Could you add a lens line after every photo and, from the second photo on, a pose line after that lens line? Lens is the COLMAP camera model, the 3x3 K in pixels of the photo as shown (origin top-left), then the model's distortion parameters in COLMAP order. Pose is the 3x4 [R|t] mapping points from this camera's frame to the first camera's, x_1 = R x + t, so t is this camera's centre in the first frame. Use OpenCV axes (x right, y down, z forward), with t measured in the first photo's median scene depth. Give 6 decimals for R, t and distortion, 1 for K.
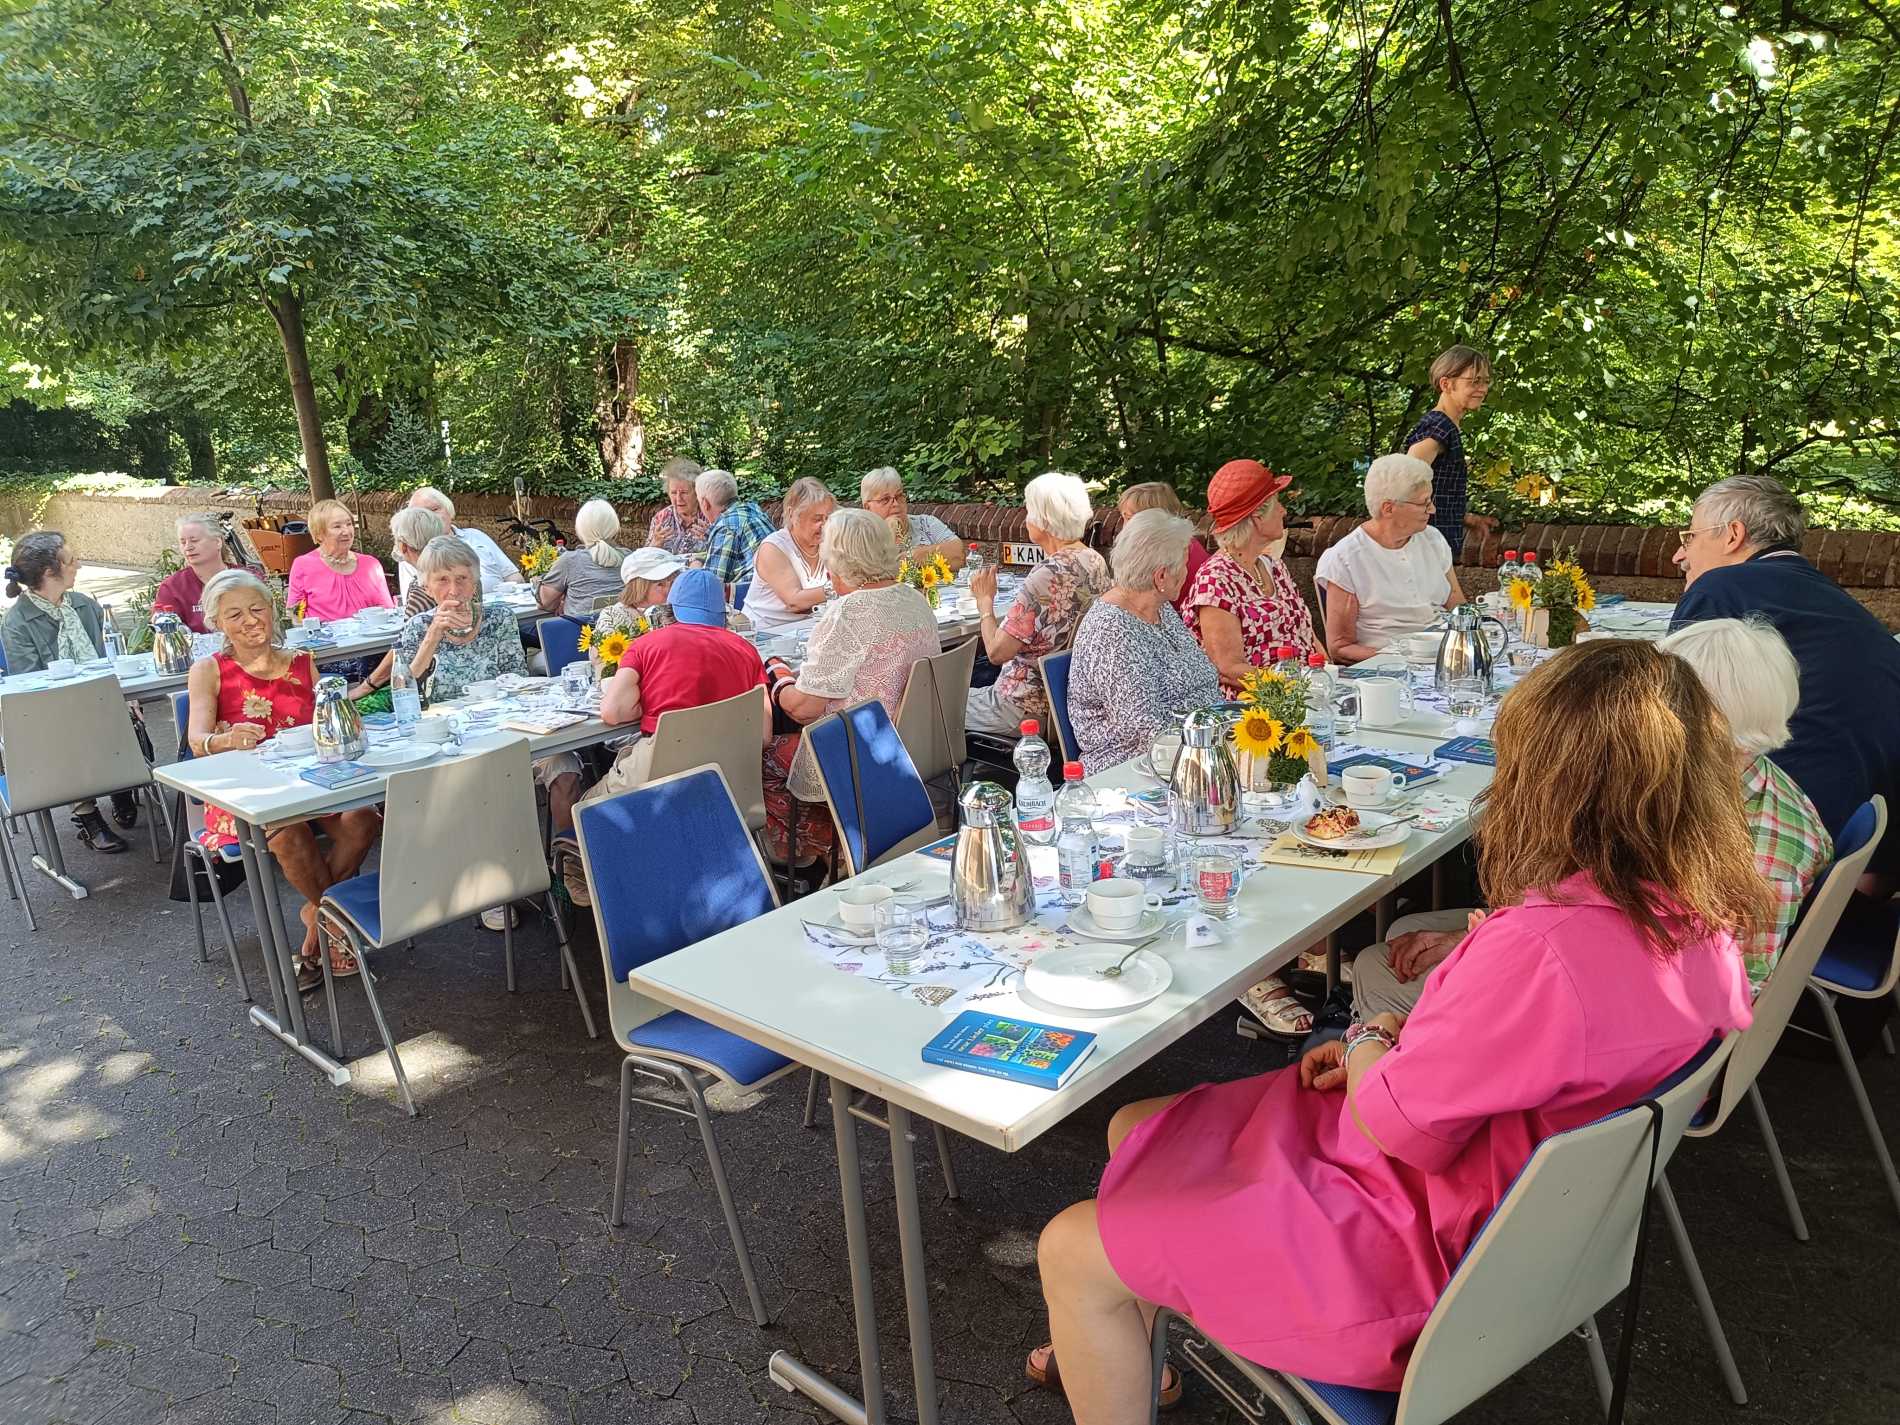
lens RADIAL K [[1336.8, 0, 960.6], [0, 1336.8, 717.8], [0, 0, 1]] dist [-0.021492, 0.010003]
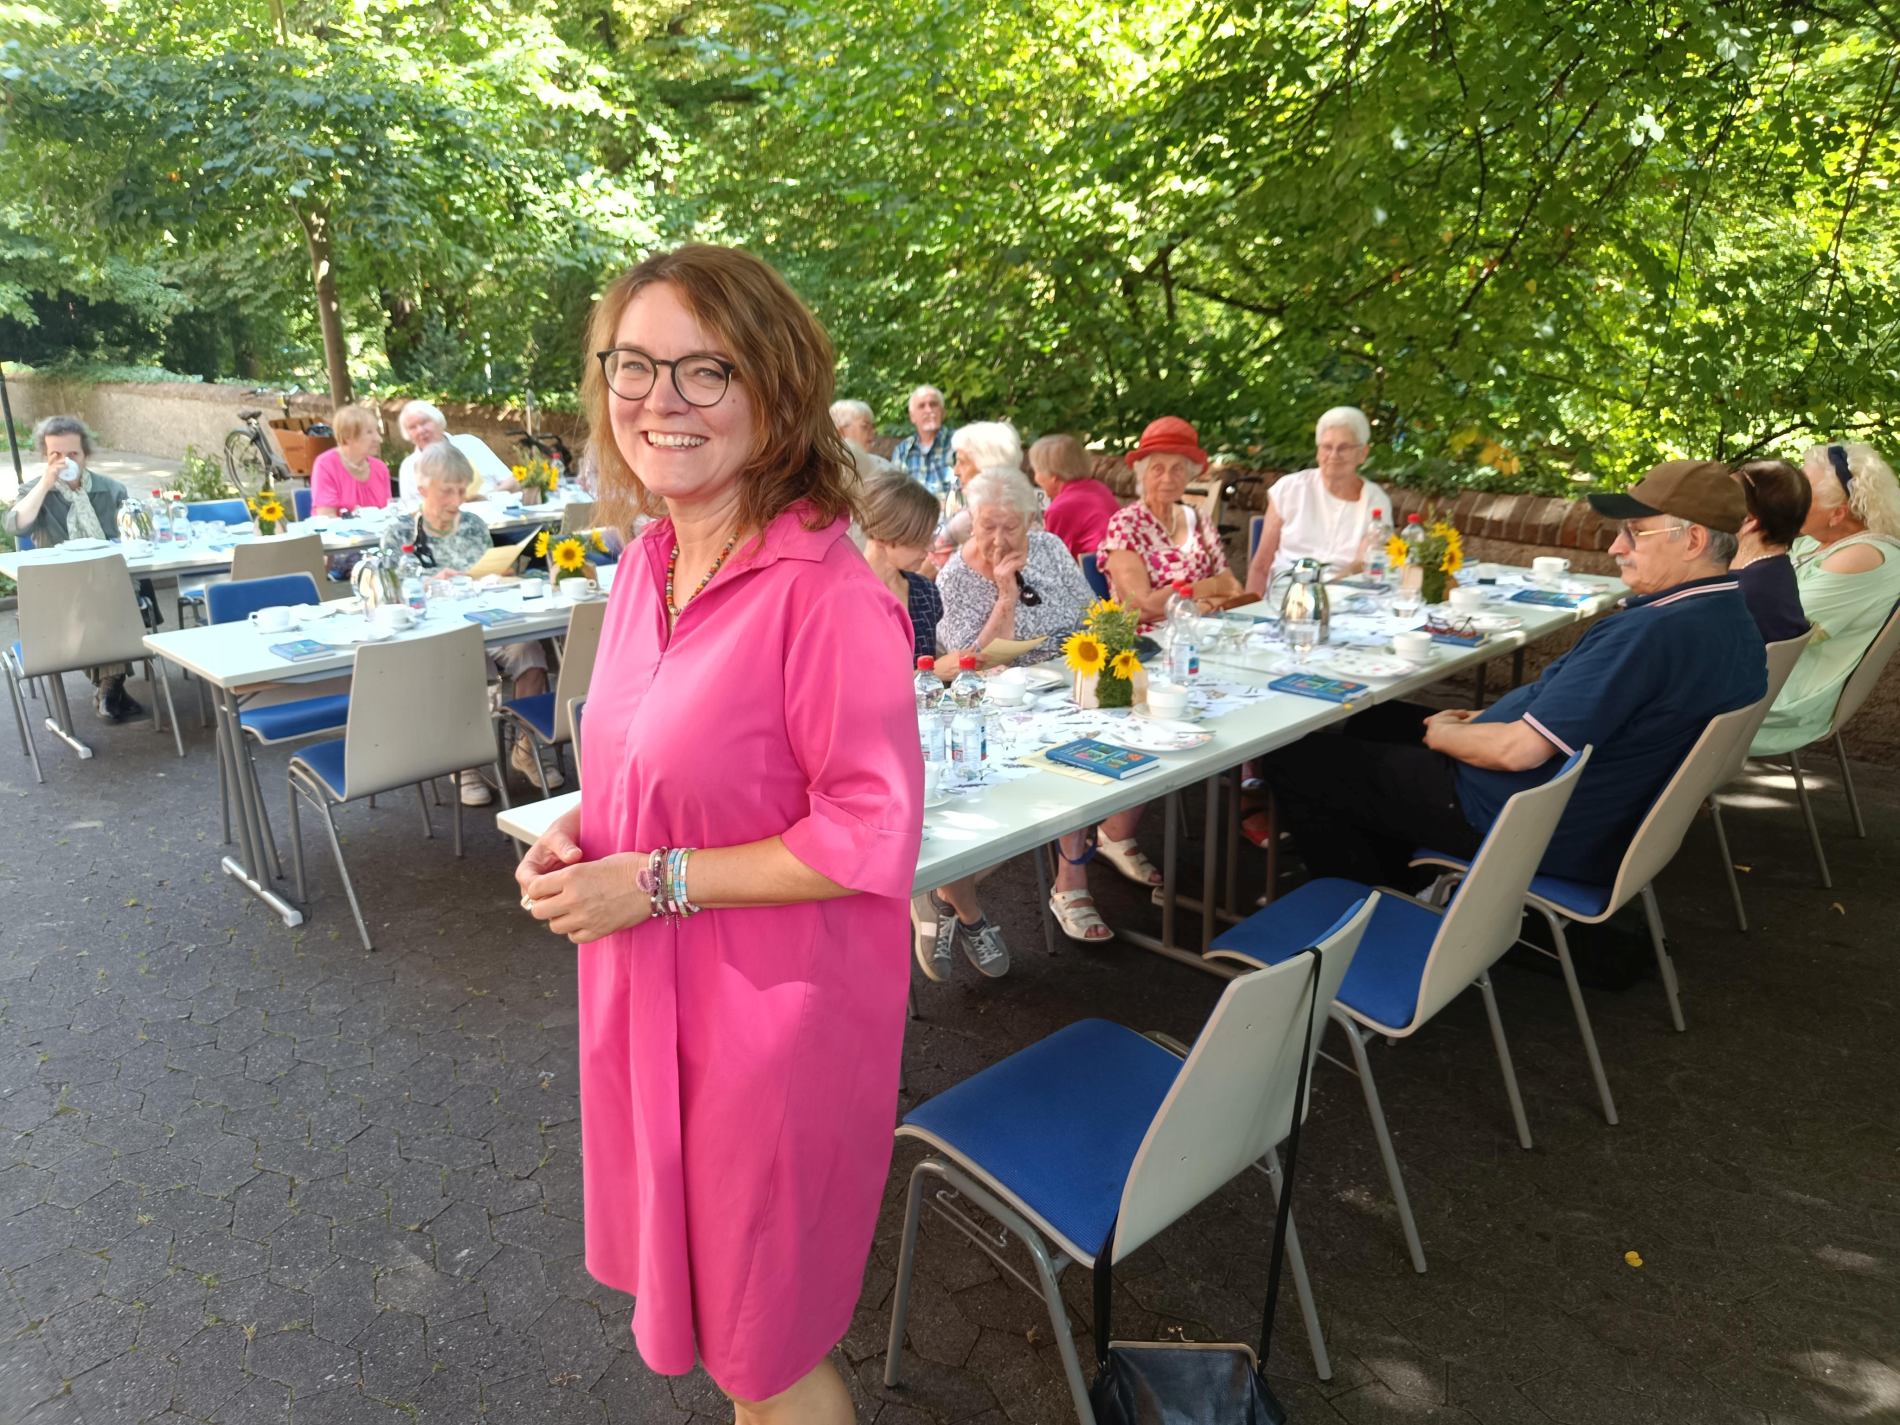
lens RADIAL K [[1336.8, 0, 939.9], [0, 1336.8, 709.5], [0, 0, 1]] dist [-0.021492, 0.010003]
pose [[0.997628, 0.061913, -0.030086, 0.079505], [-0.060735, 0.997408, 0.038592, 0.012866], [0.032397, -0.036673, 0.998802, -0.078627]]
